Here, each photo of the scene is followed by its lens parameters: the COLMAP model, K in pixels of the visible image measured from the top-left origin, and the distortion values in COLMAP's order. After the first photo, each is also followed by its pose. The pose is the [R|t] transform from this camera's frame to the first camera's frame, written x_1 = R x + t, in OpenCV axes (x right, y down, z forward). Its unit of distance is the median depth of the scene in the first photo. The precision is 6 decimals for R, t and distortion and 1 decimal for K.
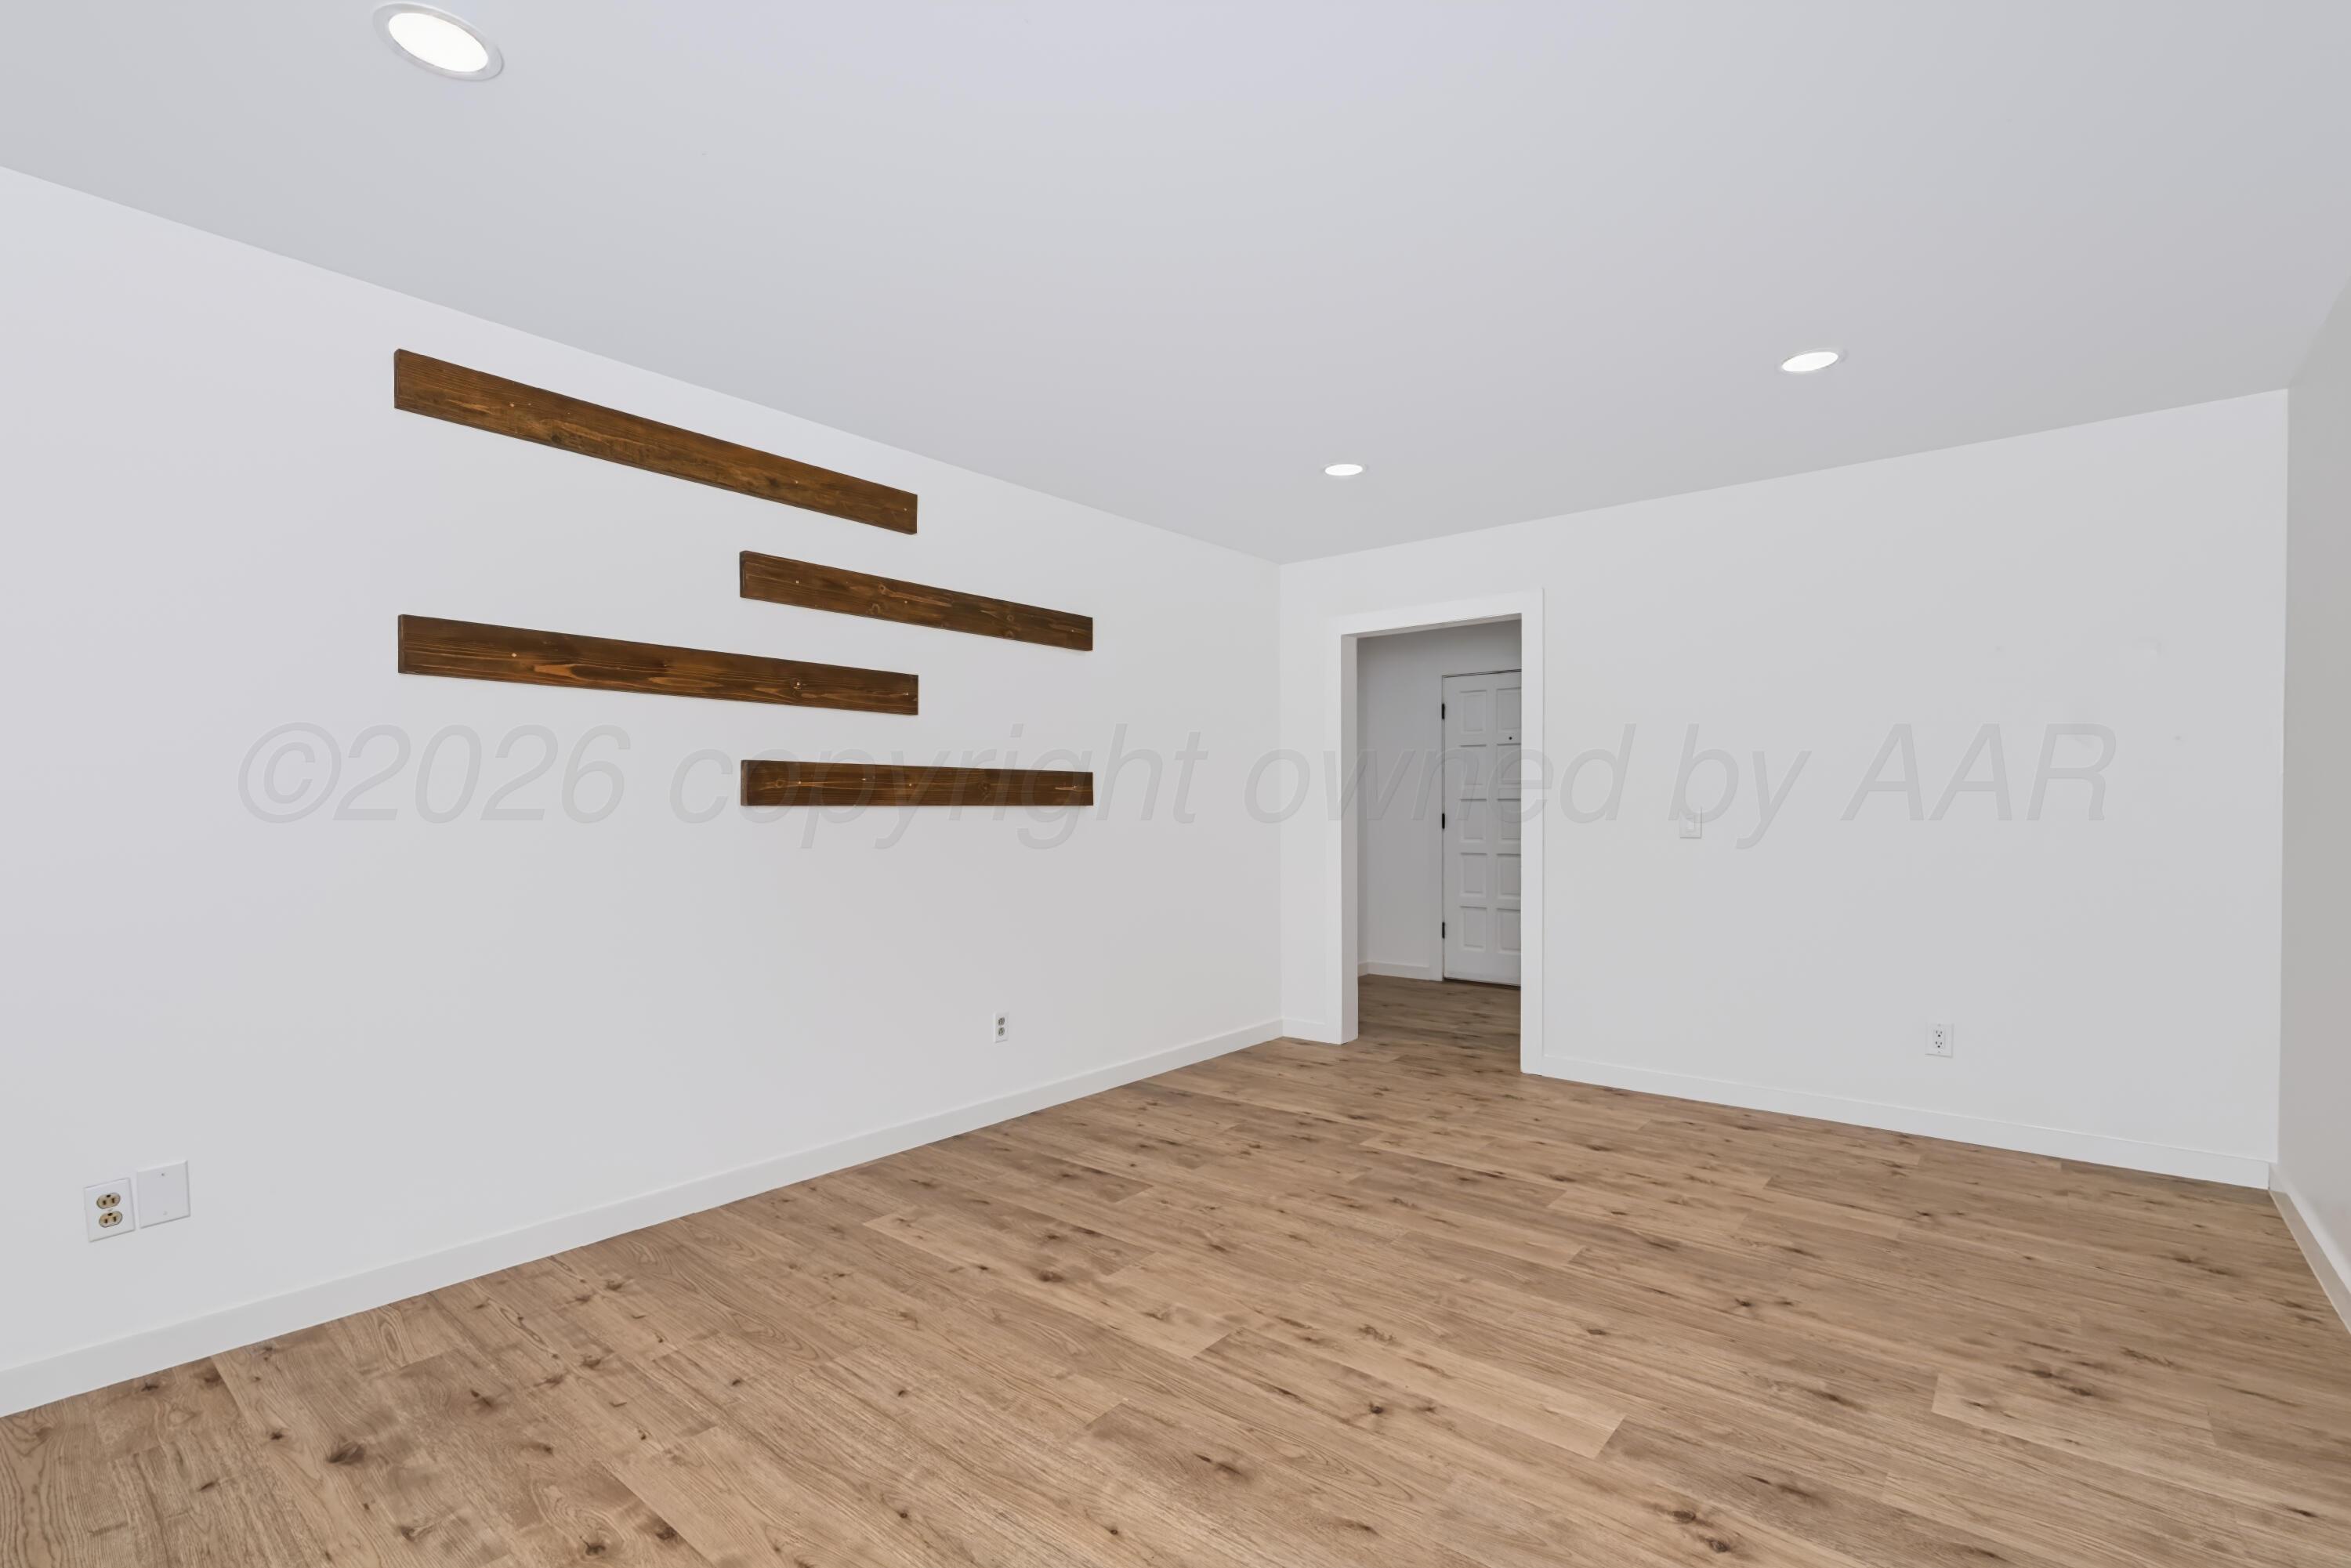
lens RADIAL K [[1075.8, 0, 1166.3], [0, 1075.8, 822.9], [0, 0, 1]] dist [-0.004244, 0.000112]
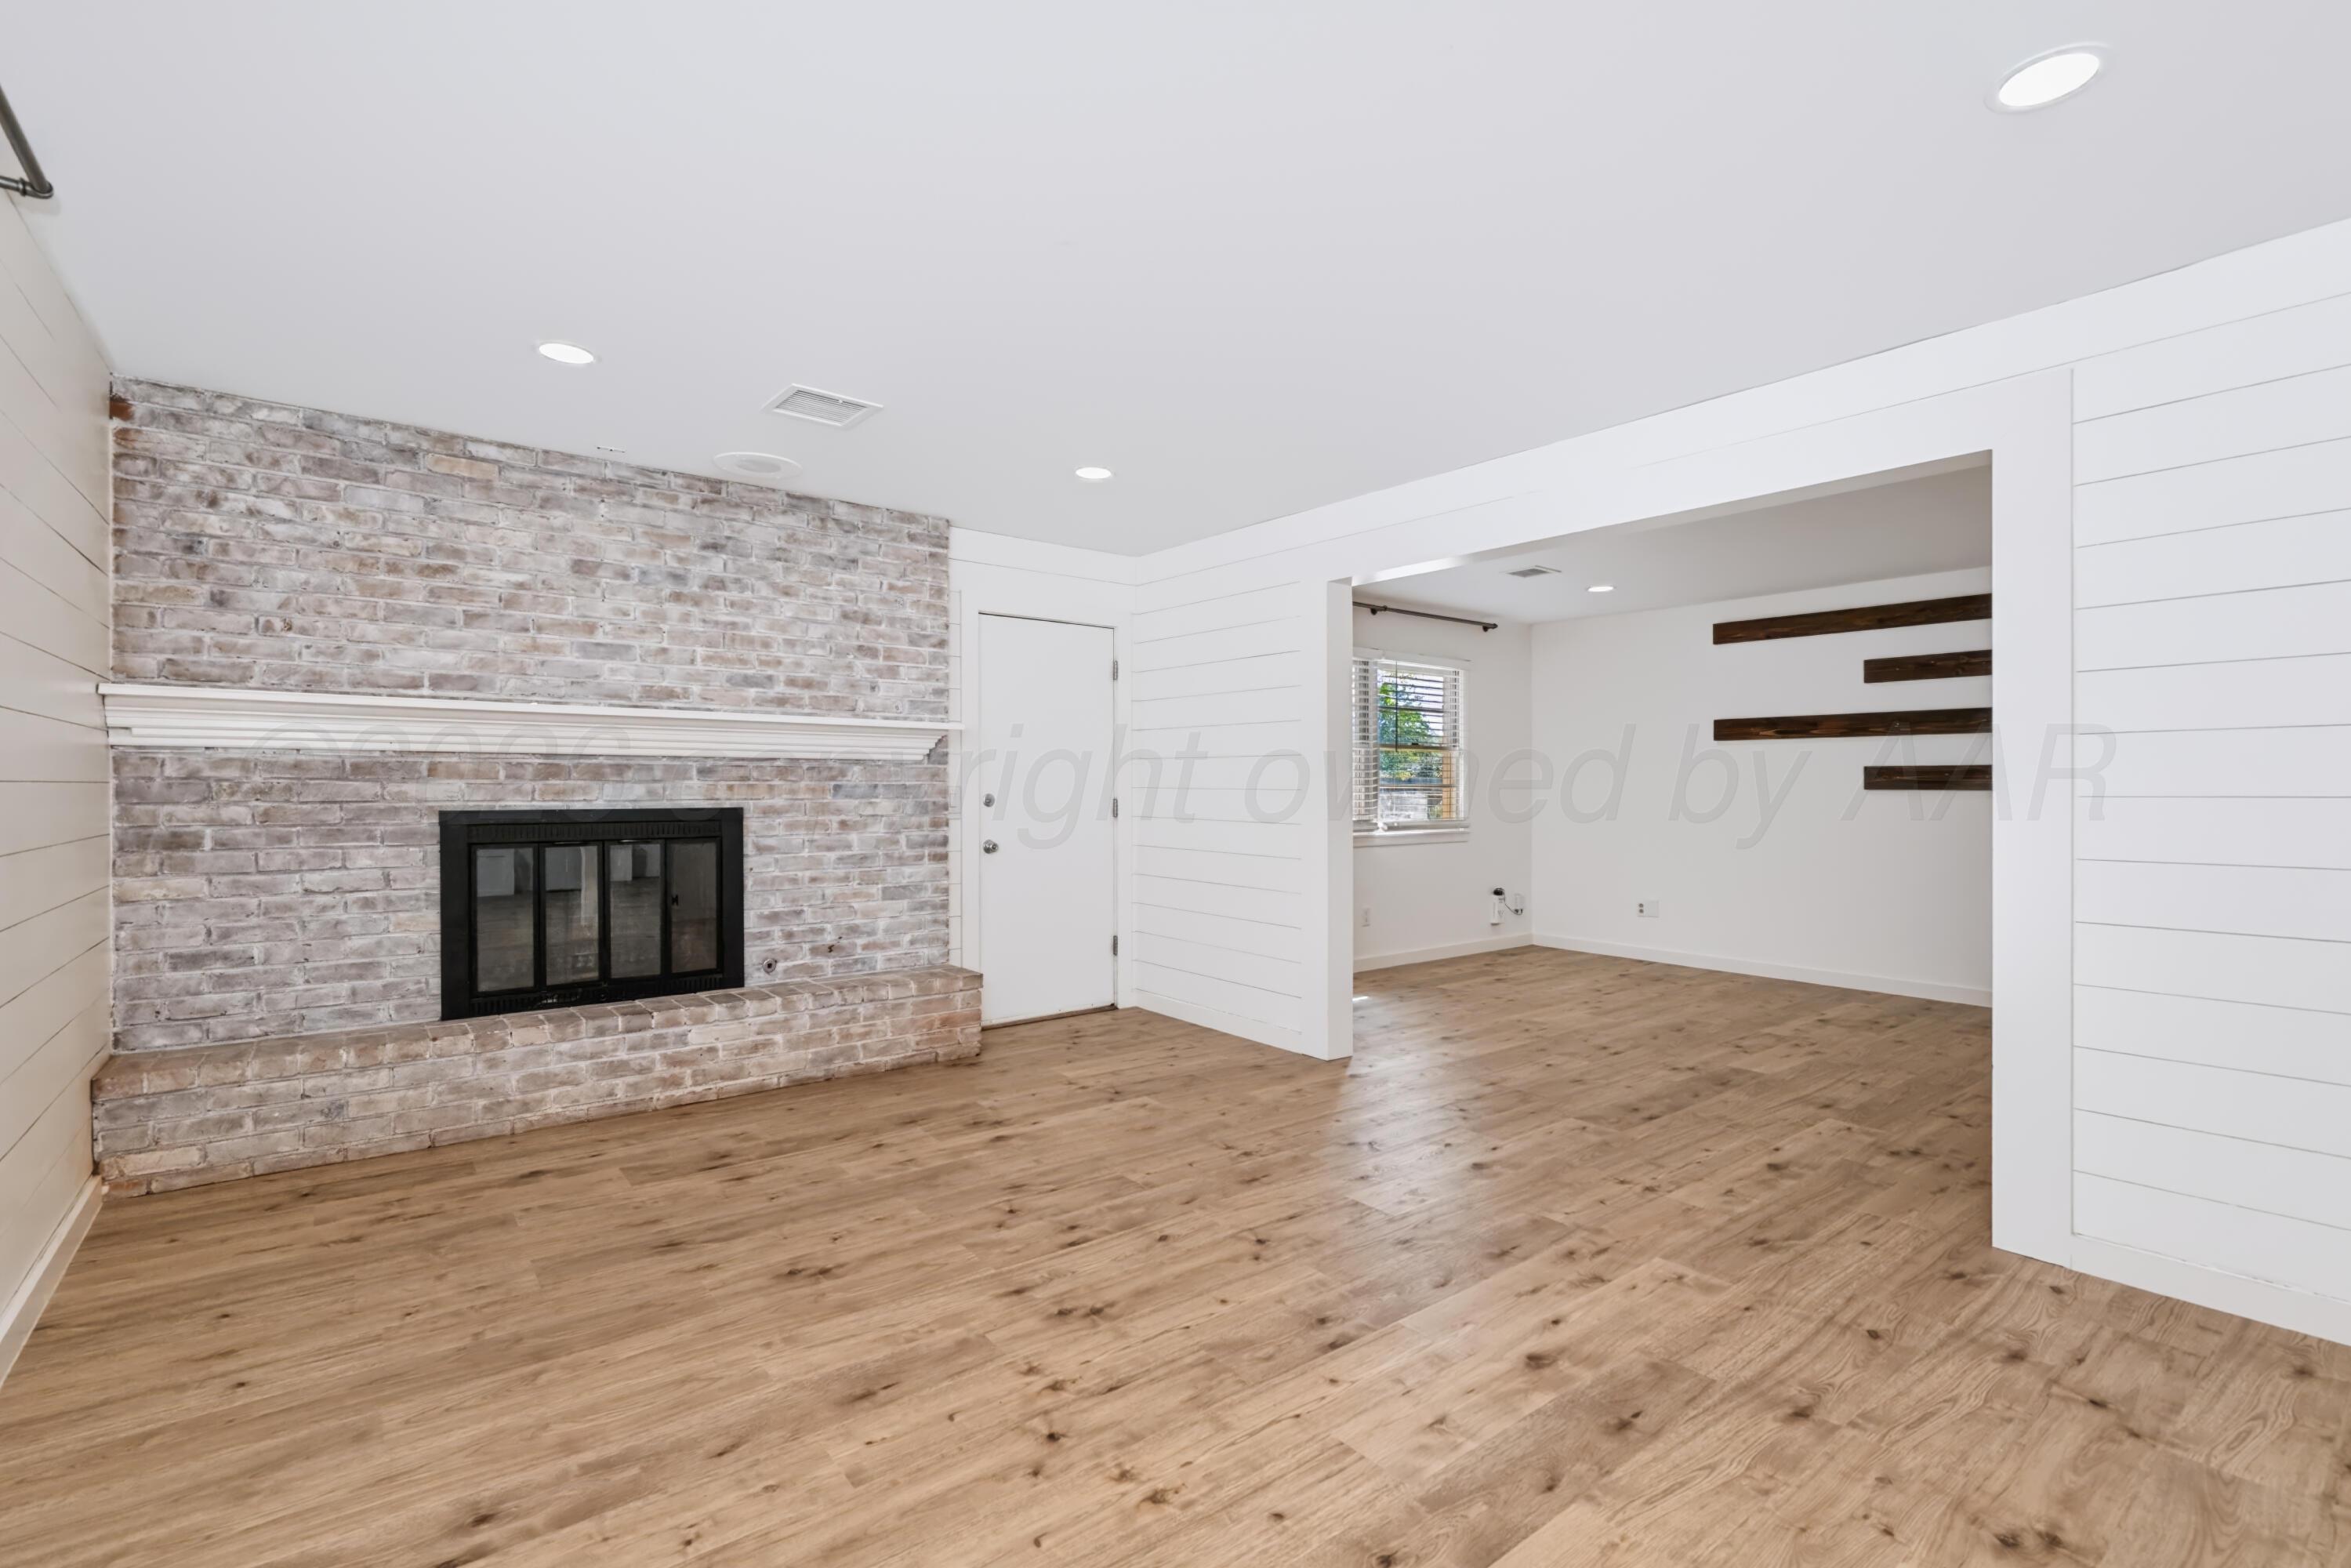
lens RADIAL K [[1060.8, 0, 1169.5], [0, 1060.8, 764.9], [0, 0, 1]] dist [-0.003522, 0.000226]
pose [[-0.211089, -0.015533, -0.977343, 1.855698], [-0.014704, 0.999811, -0.012714, -0.018811], [0.977356, 0.011687, -0.211278, 0.172257]]
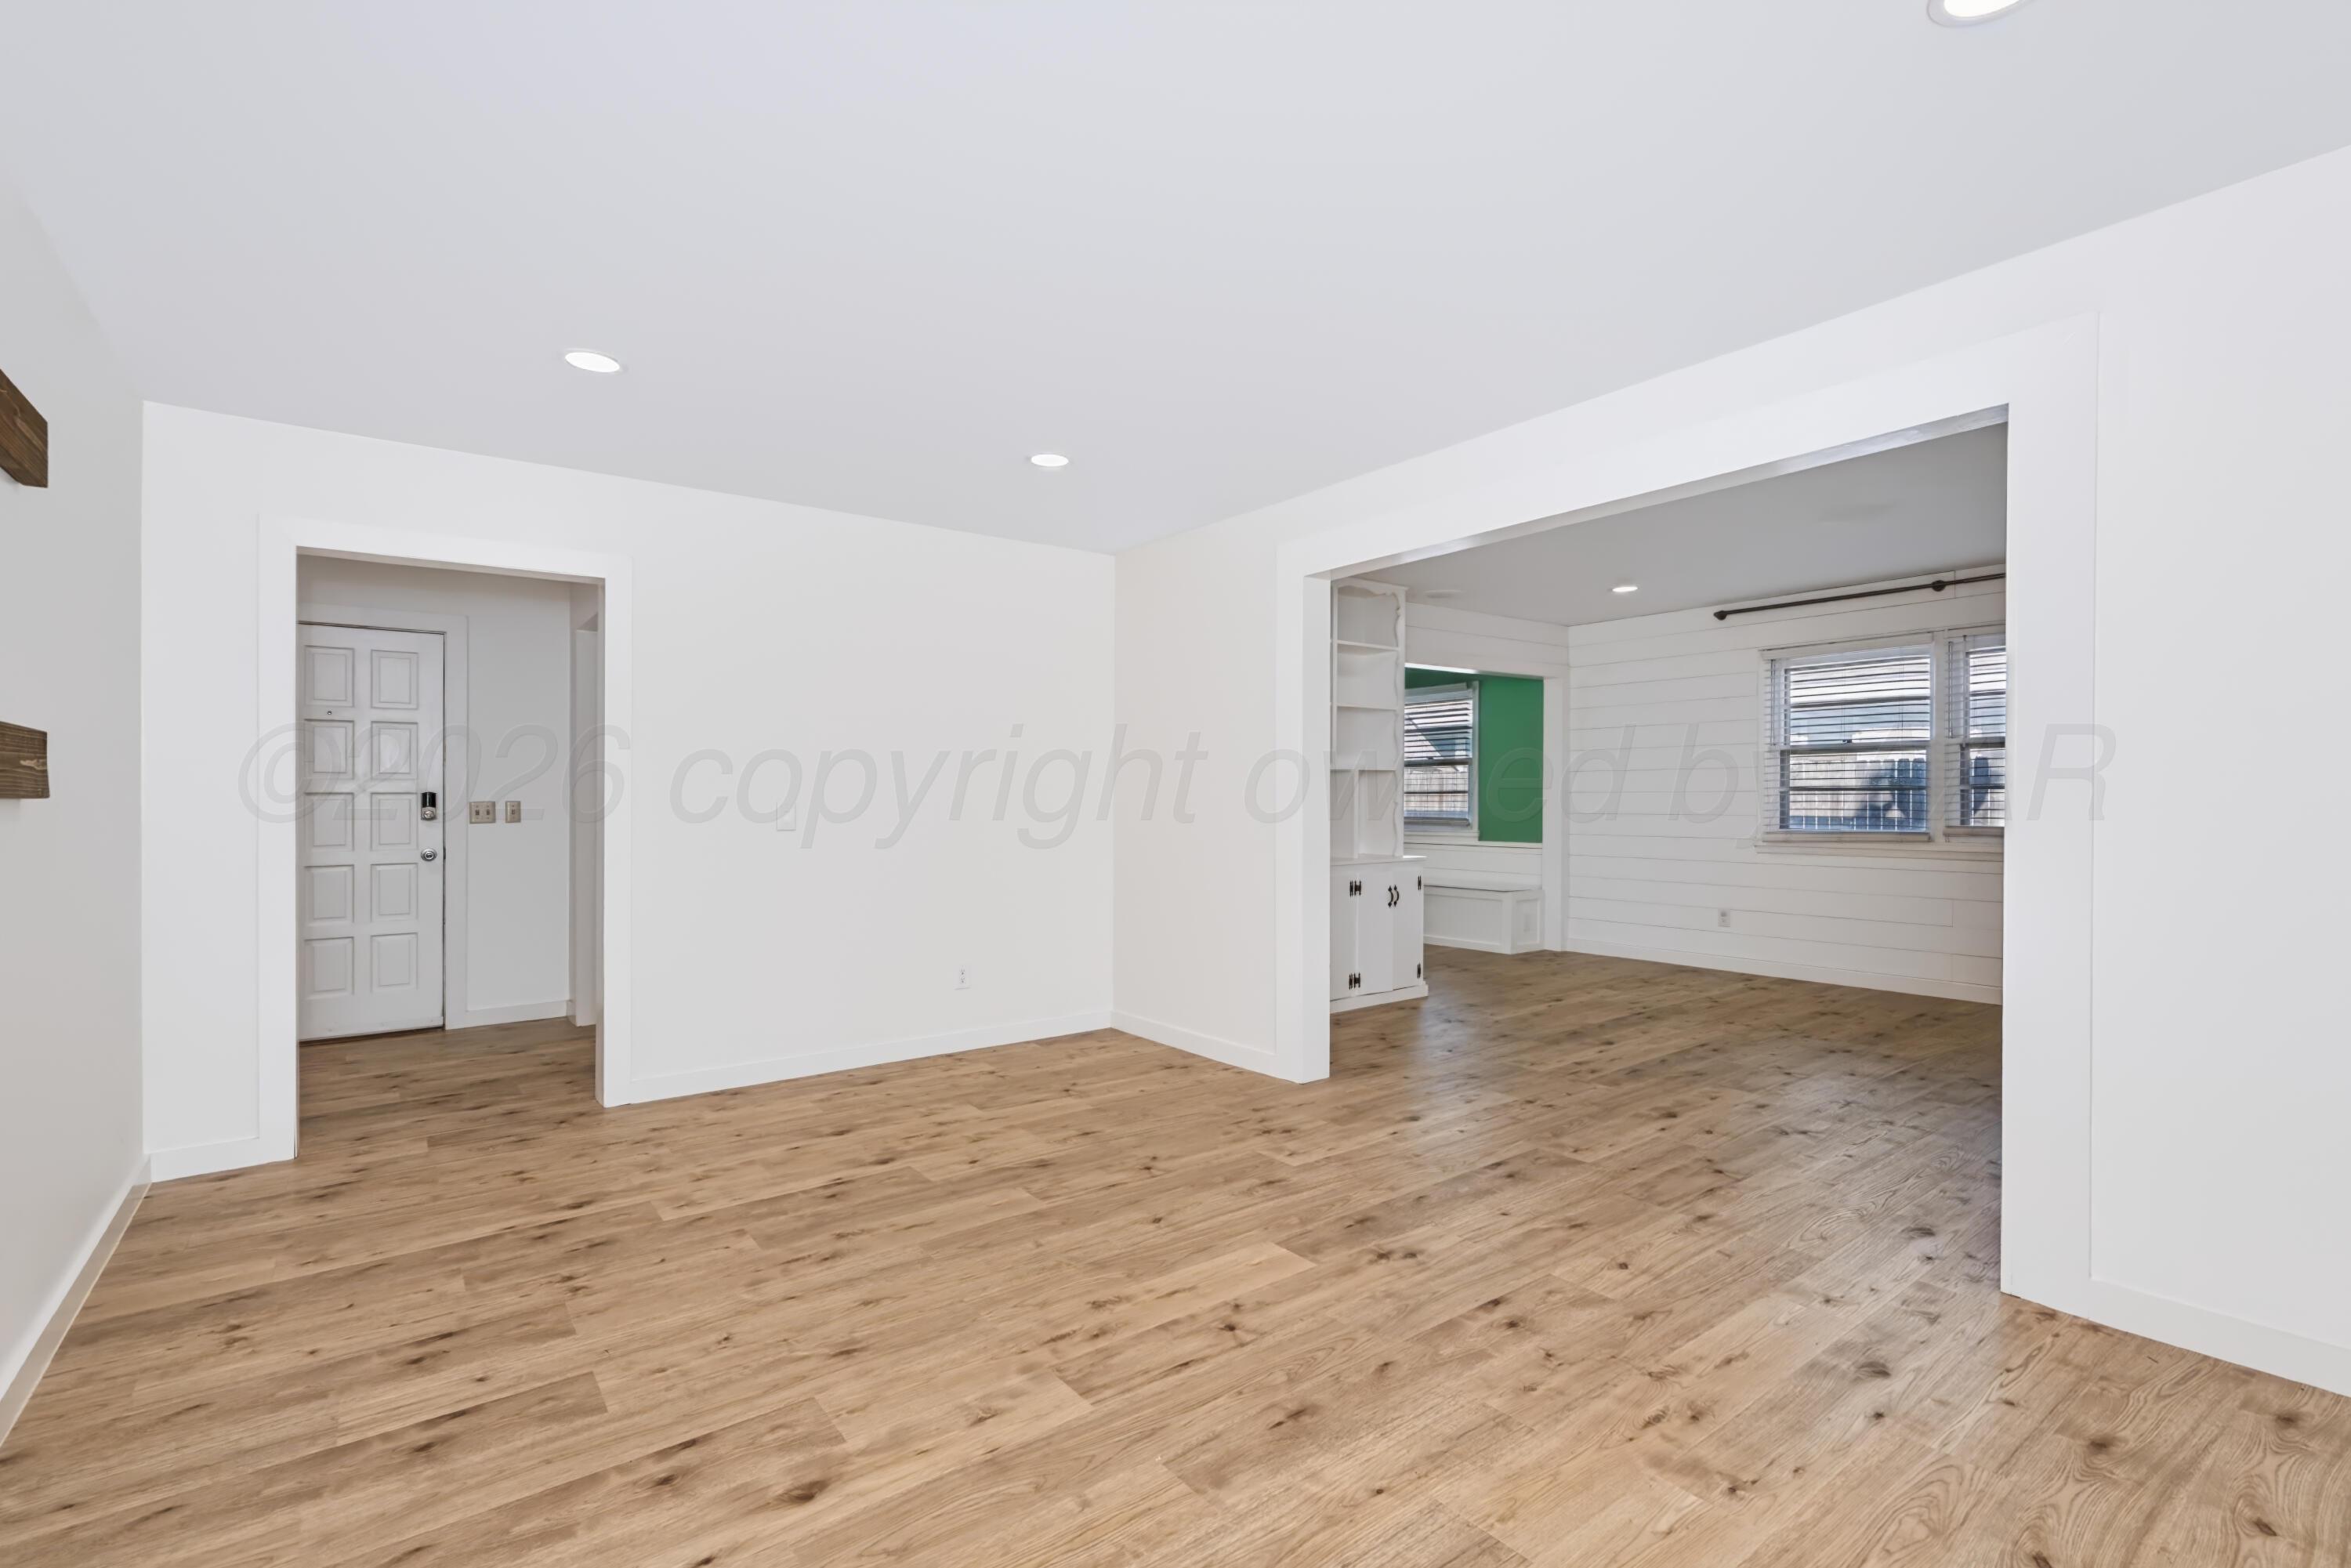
lens RADIAL K [[1064.7, 0, 1194.0], [0, 1064.7, 796.3], [0, 0, 1]] dist [-0.004074, 0.000018]
pose [[0.215708, 0.005312, 0.976444, -0.614152], [0.017813, 0.999797, -0.009374, -0.003760], [-0.976295, 0.019416, 0.215569, 0.526773]]
